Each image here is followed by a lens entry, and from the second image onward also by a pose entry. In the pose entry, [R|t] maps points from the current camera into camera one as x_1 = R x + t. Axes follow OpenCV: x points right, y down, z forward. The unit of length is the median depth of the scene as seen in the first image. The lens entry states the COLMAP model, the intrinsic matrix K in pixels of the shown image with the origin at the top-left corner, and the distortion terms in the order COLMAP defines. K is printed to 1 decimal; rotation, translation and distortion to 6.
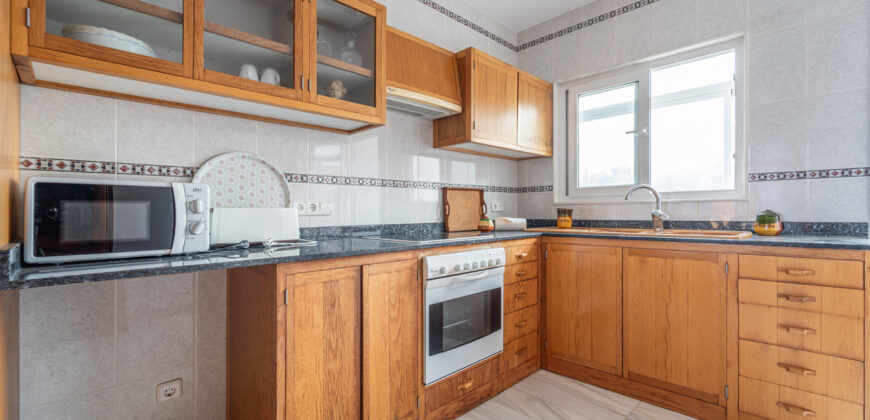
lens RADIAL K [[390.1, 0, 441.3], [0, 390.1, 212.5], [0, 0, 1]] dist [0.005687, -0.000001]
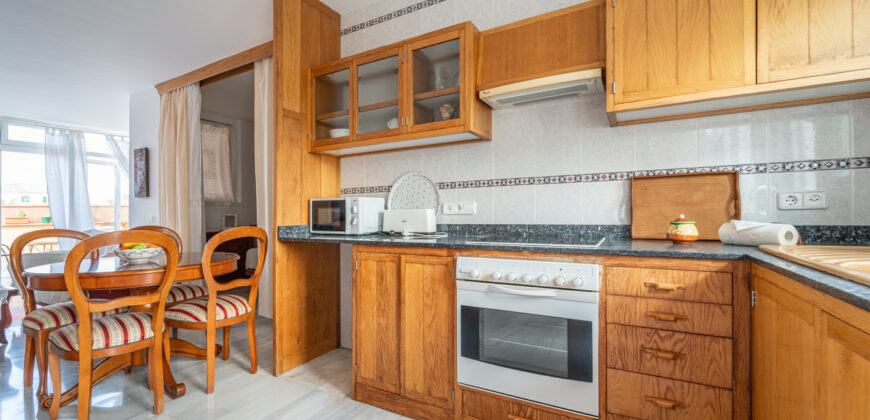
lens RADIAL K [[370.6, 0, 413.4], [0, 370.6, 208.1], [0, 0, 1]] dist [-0.002607, -0.001274]
pose [[0.222600, -0.005400, -0.974895, 0.724309], [0.006804, 0.999969, -0.003986, -0.007957], [0.974886, -0.005746, 0.222630, 0.555034]]
